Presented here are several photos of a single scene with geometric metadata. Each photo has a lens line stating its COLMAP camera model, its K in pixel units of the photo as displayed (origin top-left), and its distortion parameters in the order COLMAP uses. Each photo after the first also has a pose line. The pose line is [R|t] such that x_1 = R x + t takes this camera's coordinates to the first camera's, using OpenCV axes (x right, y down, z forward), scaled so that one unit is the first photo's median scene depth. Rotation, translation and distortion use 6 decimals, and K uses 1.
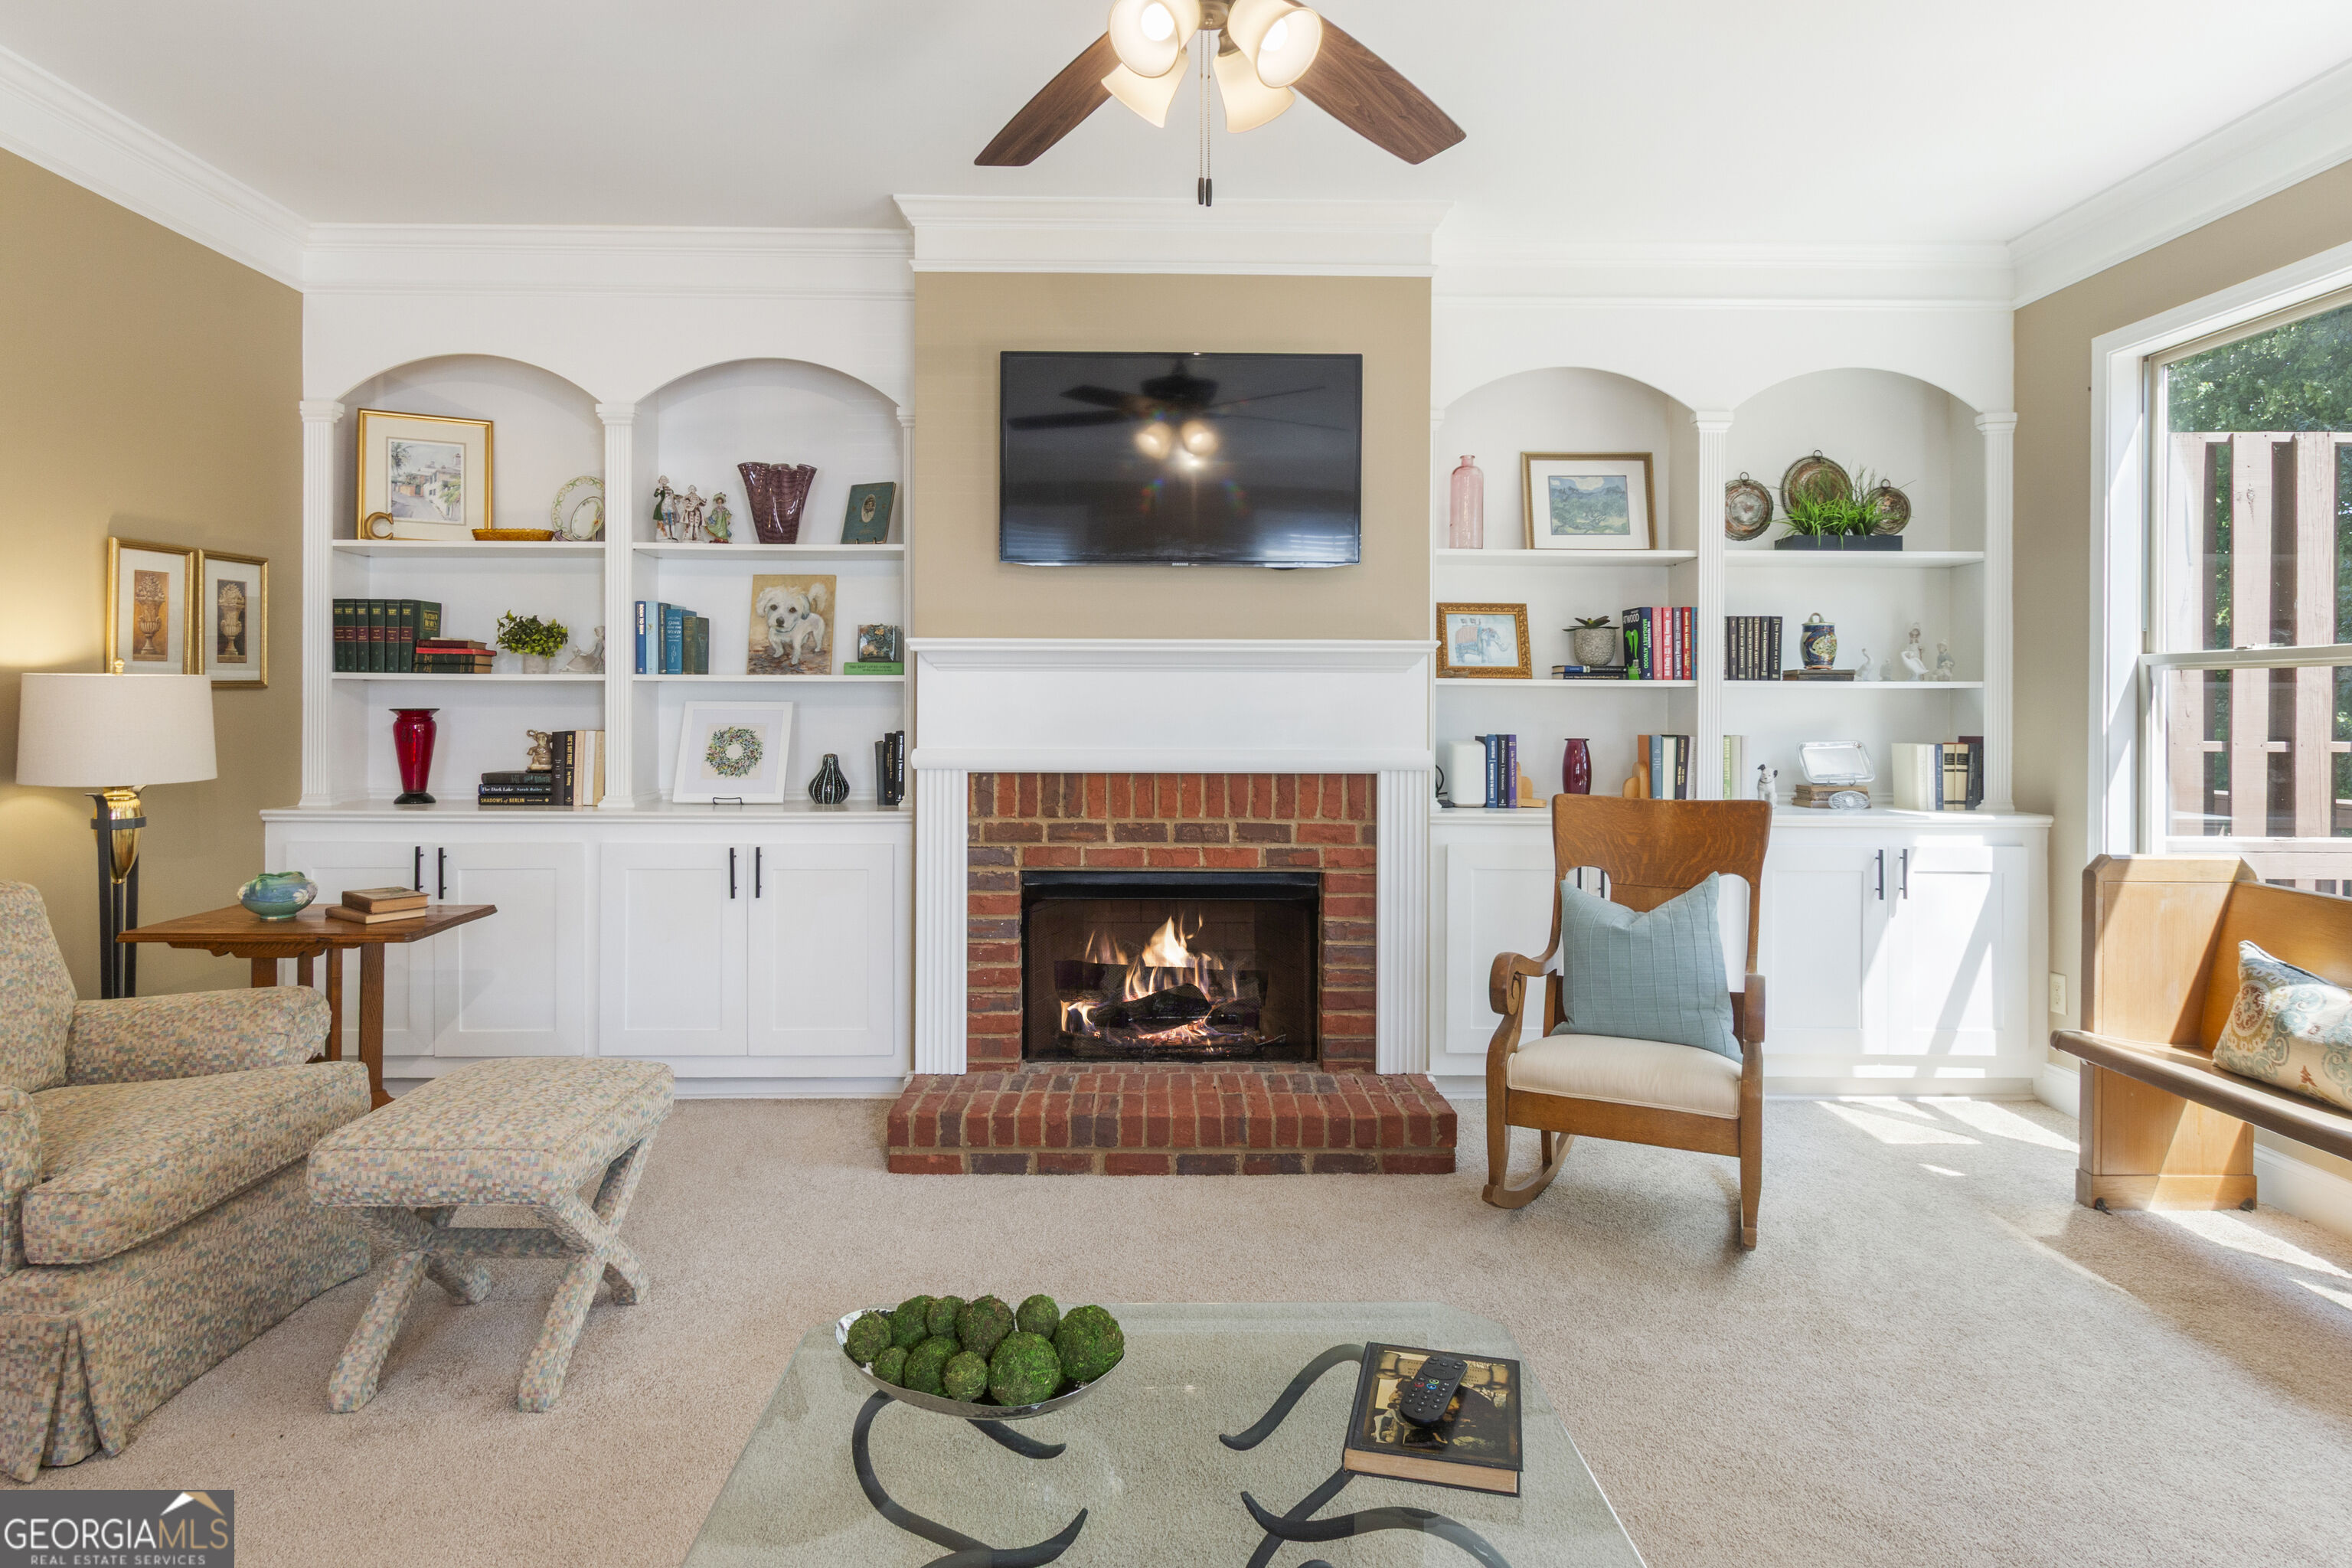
lens RADIAL K [[1369.7, 0, 1171.6], [0, 1369.7, 706.5], [0, 0, 1]] dist [0.012580, -0.000712]
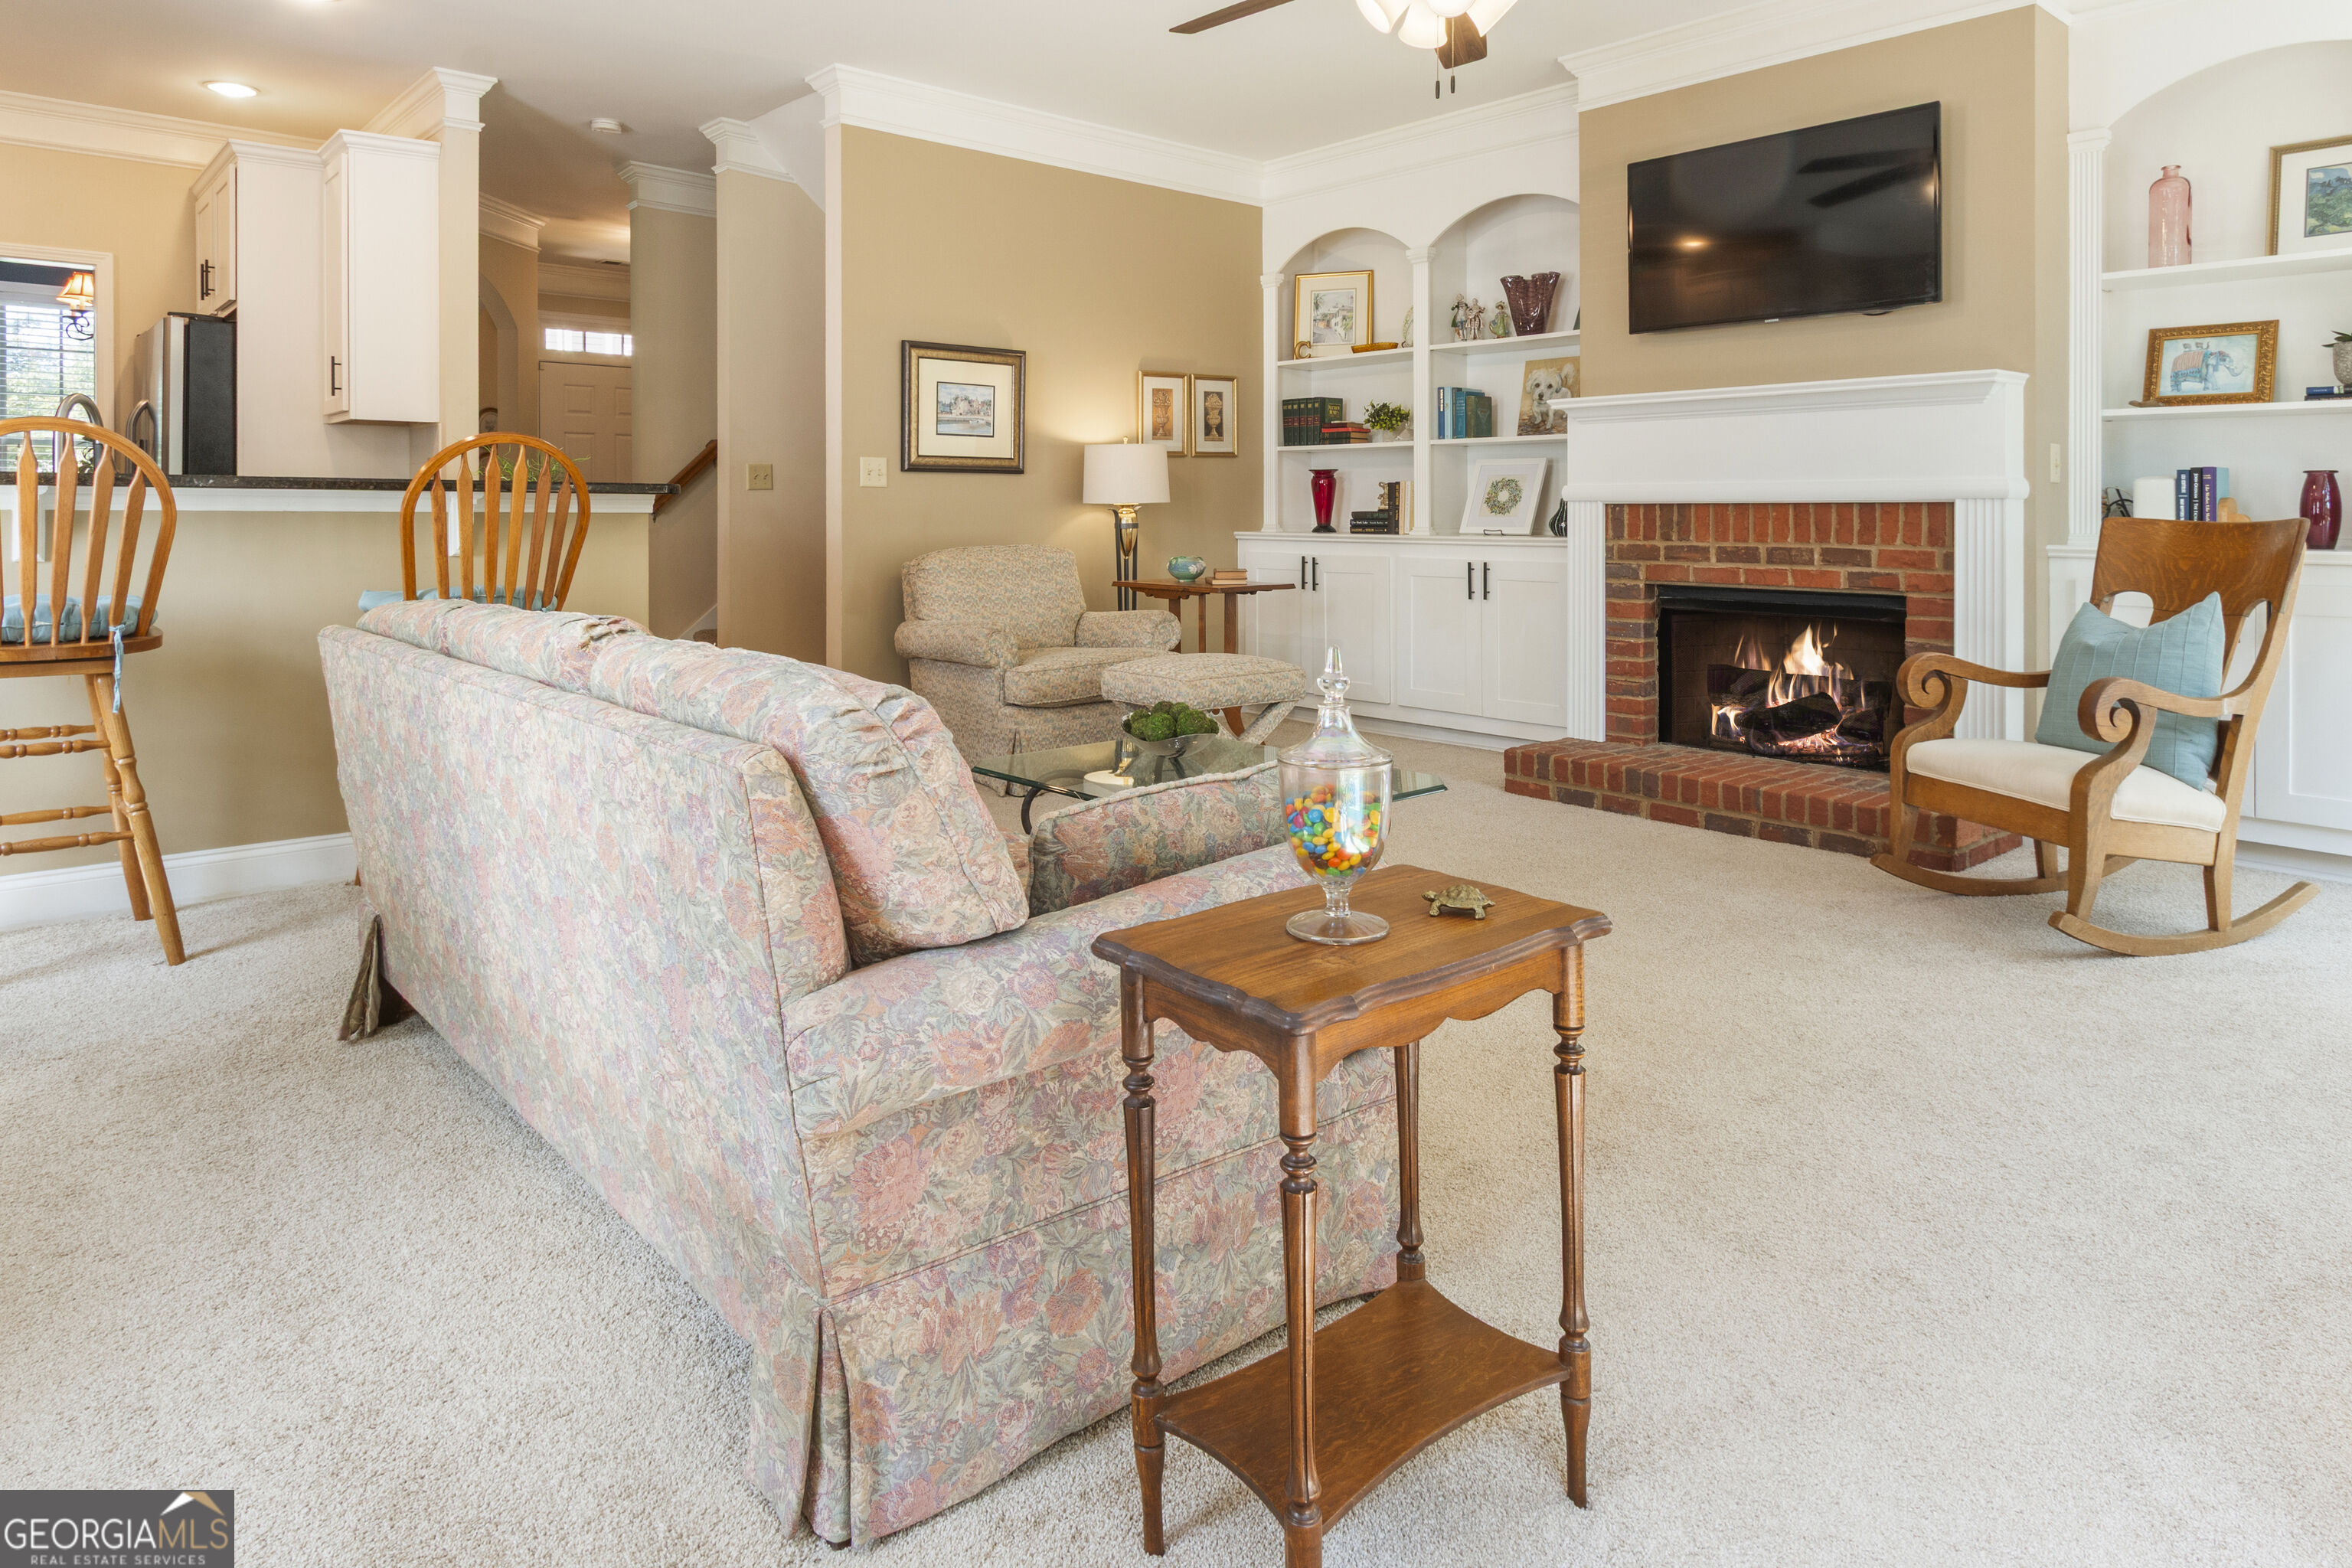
lens RADIAL K [[1405.6, 0, 1185.1], [0, 1405.6, 530.5], [0, 0, 1]] dist [-0.002283, -0.001392]
pose [[0.655520, 0.006238, -0.755152, 0.569510], [0.002375, 0.999944, 0.010322, 0.057938], [0.755174, -0.008559, 0.655468, -0.136972]]
